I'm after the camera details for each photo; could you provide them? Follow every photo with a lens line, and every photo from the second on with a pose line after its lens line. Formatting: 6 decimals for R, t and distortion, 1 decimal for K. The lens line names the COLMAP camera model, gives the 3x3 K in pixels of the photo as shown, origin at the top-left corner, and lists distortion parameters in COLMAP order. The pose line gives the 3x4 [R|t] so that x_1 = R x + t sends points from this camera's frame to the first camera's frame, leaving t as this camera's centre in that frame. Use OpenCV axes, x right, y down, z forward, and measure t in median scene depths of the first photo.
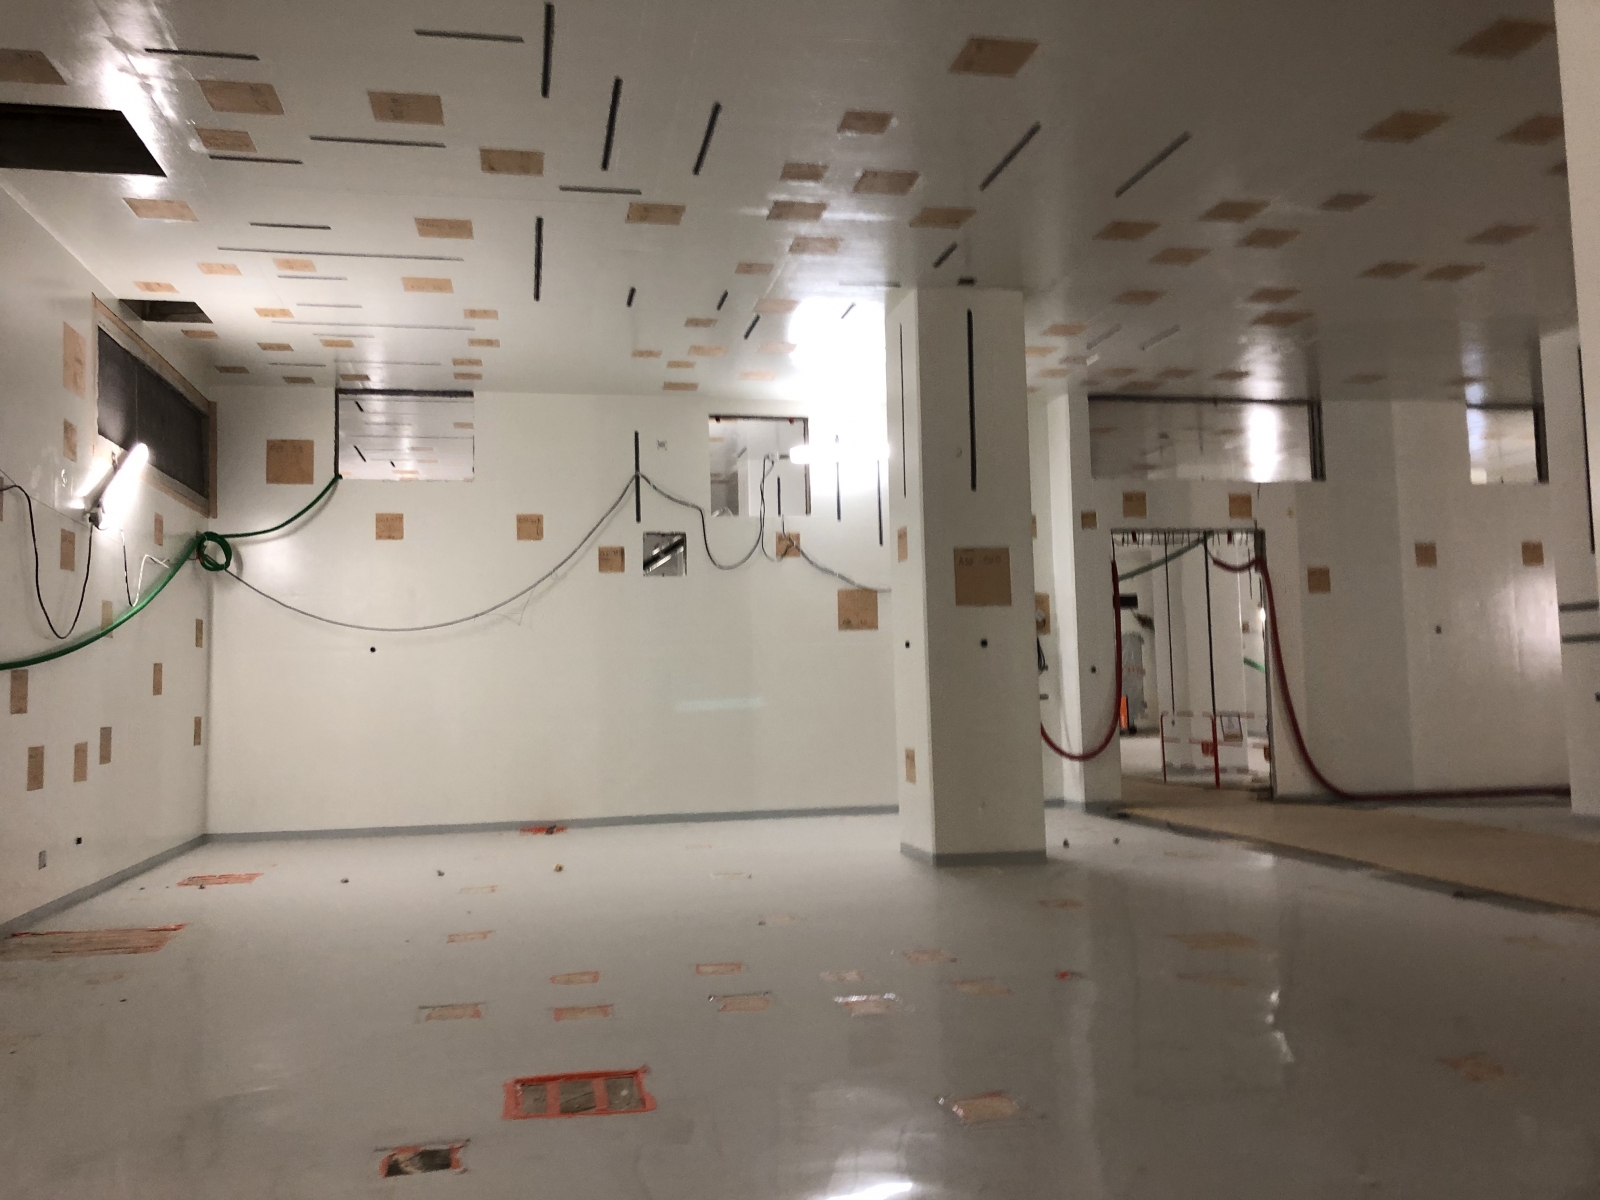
lens RADIAL K [[1294.3, 0, 795.2], [0, 1294.3, 604.1], [0, 0, 1]] dist [0.037551, -0.031497]
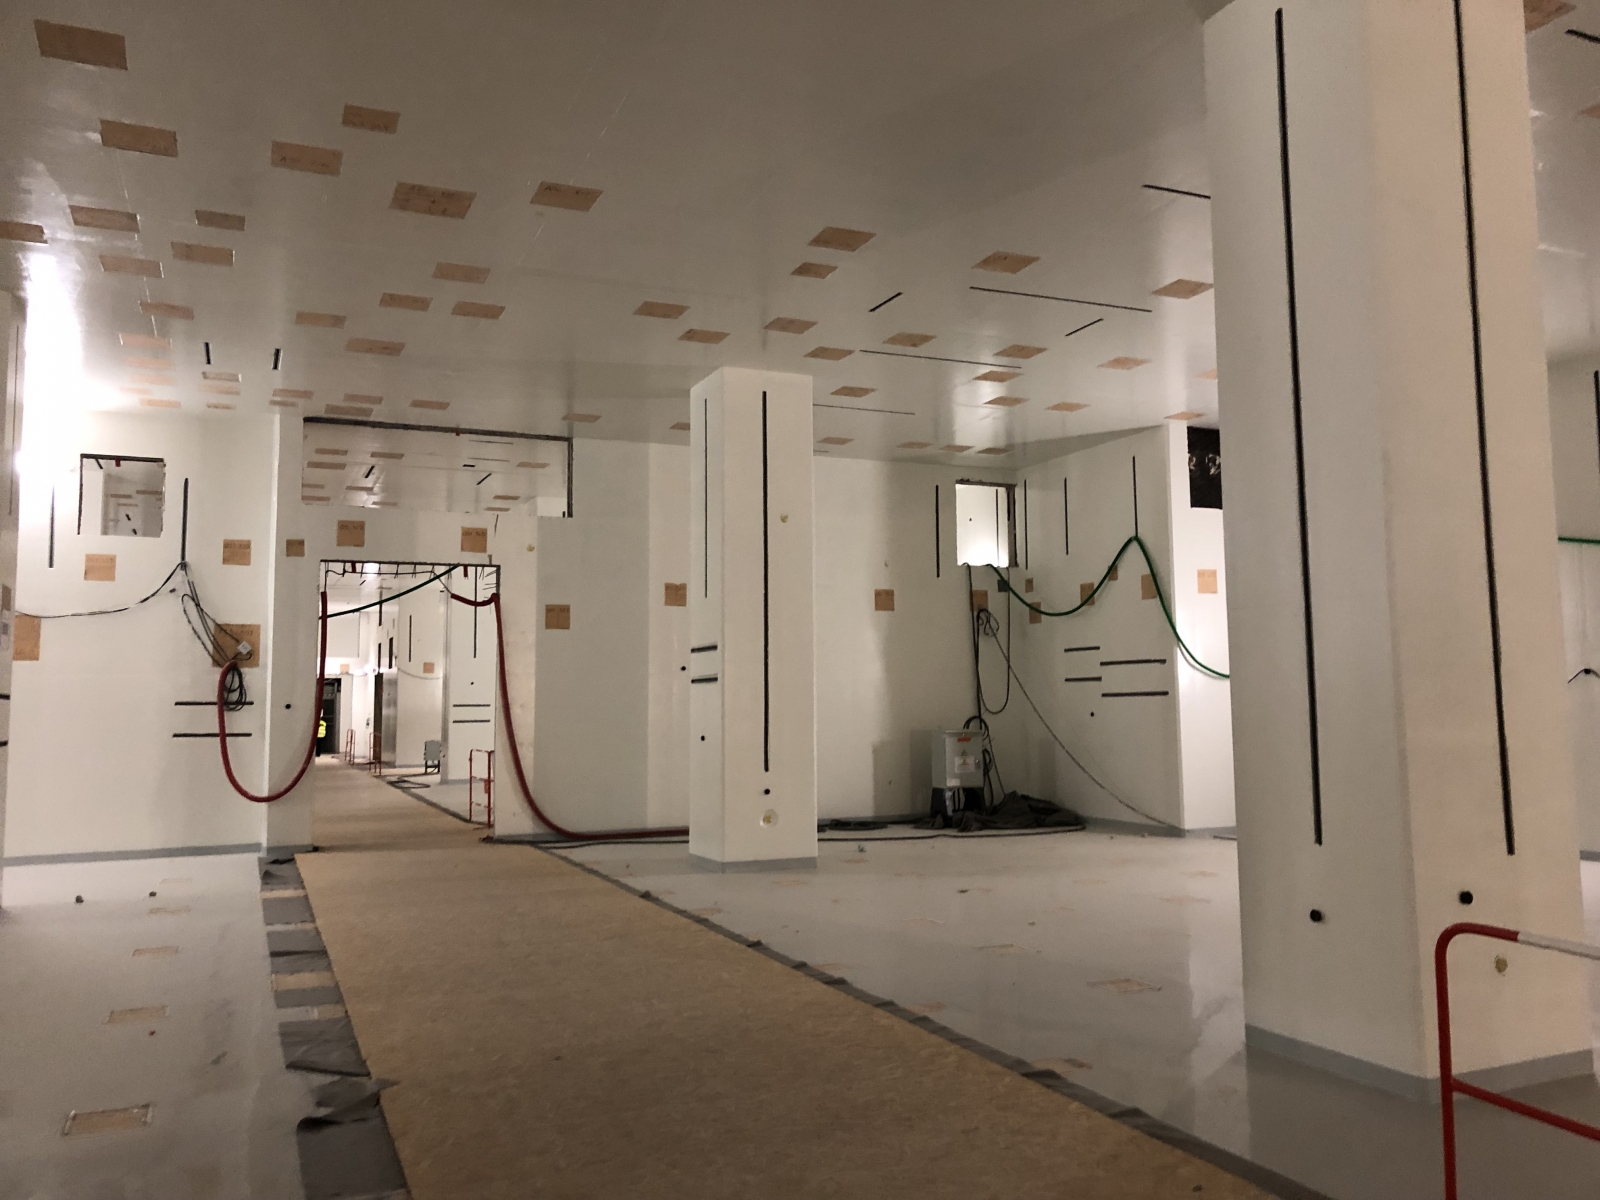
lens RADIAL K [[1294.3, 0, 801.8], [0, 1294.3, 591.6], [0, 0, 1]] dist [0.037551, -0.031497]
pose [[0.976736, 0.030135, 0.212320, 0.380740], [-0.023724, 0.999184, -0.032678, -0.010262], [-0.213131, 0.026881, 0.976654, -0.006802]]
